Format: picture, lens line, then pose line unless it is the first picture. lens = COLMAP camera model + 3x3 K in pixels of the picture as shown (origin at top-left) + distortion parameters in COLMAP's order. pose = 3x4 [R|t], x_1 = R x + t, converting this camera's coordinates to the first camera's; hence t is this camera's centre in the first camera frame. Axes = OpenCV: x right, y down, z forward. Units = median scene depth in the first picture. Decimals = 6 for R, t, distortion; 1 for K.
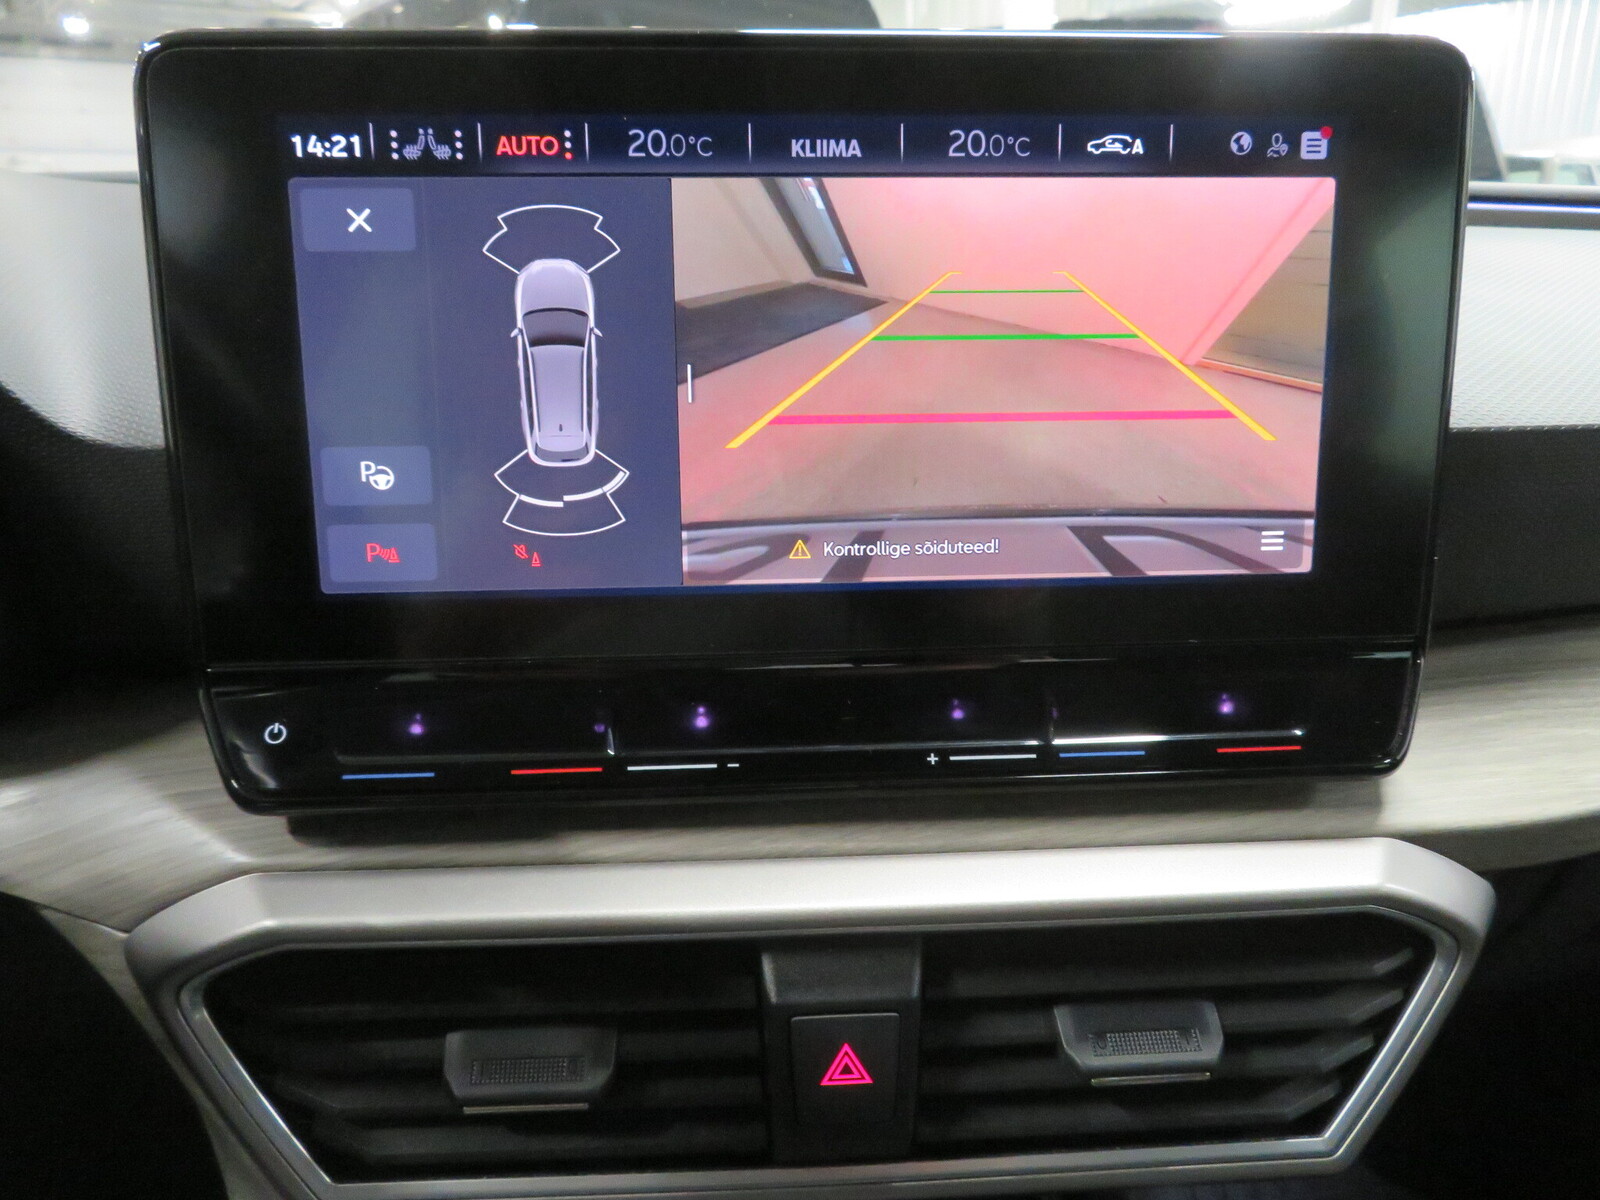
lens RADIAL K [[1201.8, 0, 800.0], [0, 1201.8, 600.0], [0, 0, 1]] dist [-0.028424, 0.001225]
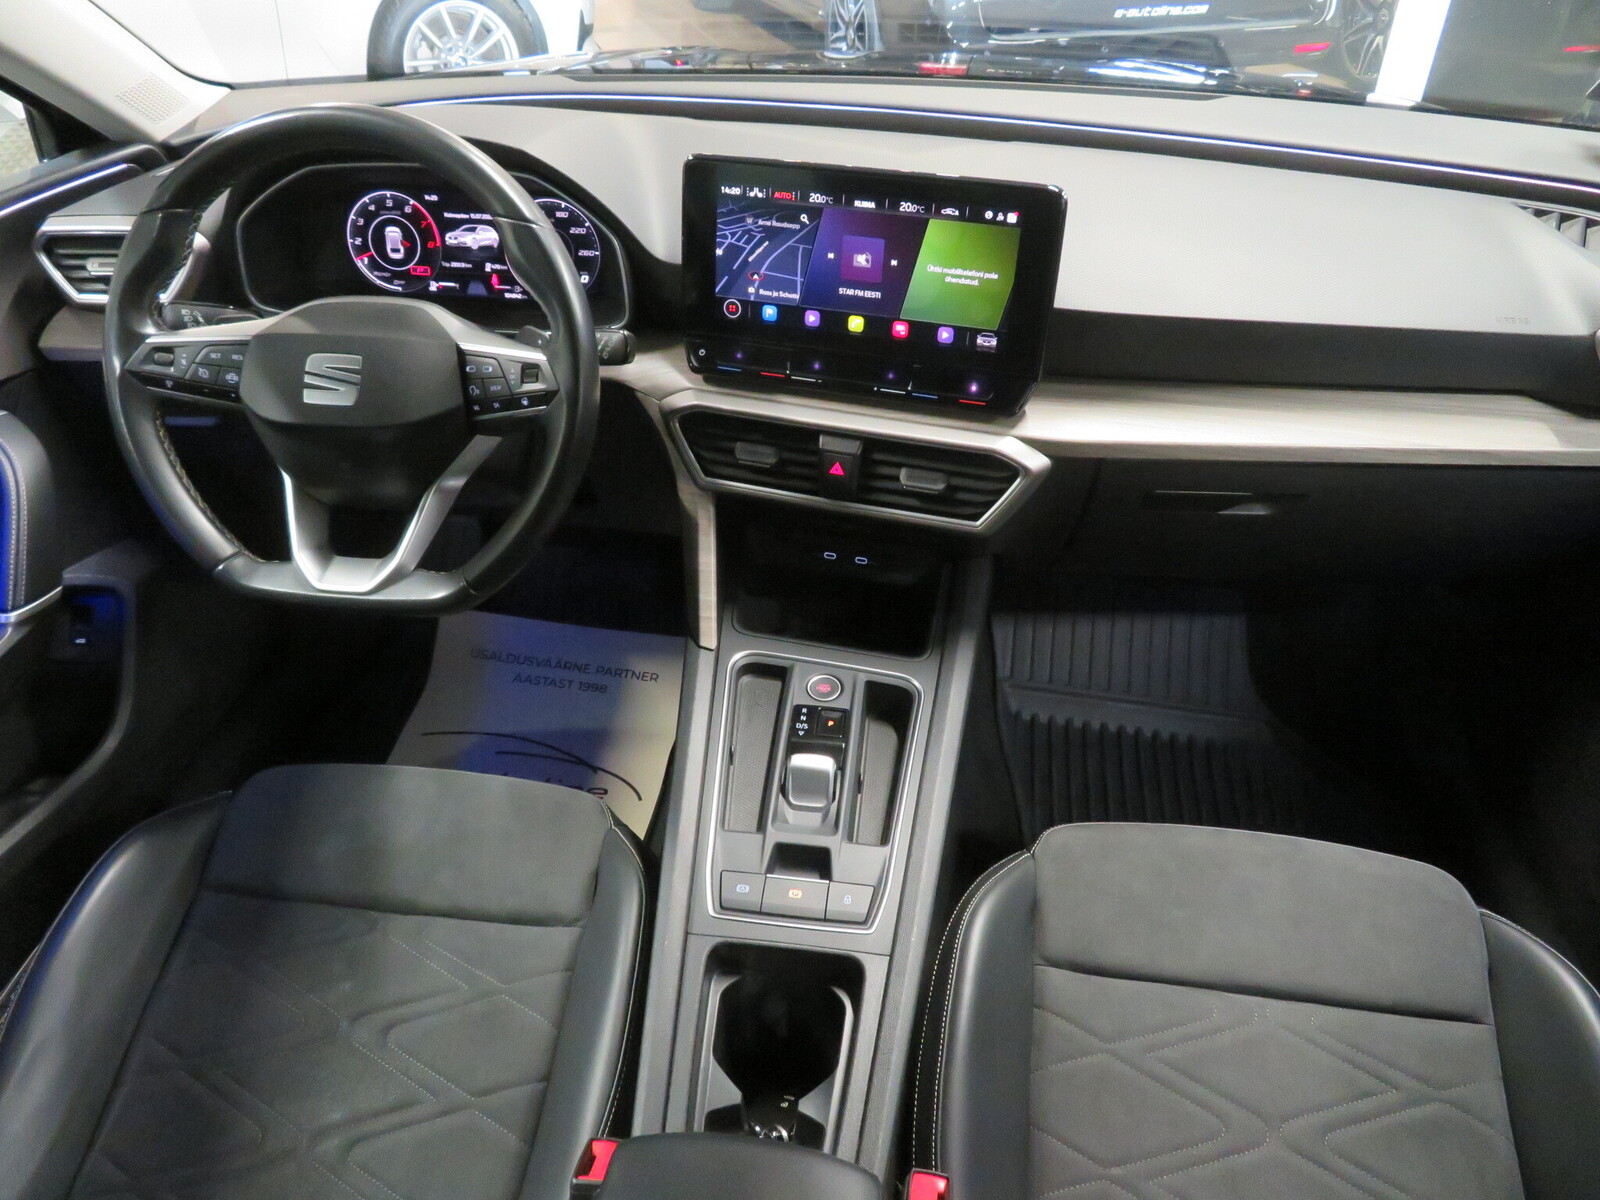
lens RADIAL K [[1201.8, 0, 800.0], [0, 1201.8, 600.0], [0, 0, 1]] dist [-0.028424, 0.001225]
pose [[0.930491, 0.214140, -0.297204, 1.058859], [-0.117413, 0.942878, 0.311762, -0.342413], [0.346988, -0.255196, 0.902482, -2.328800]]
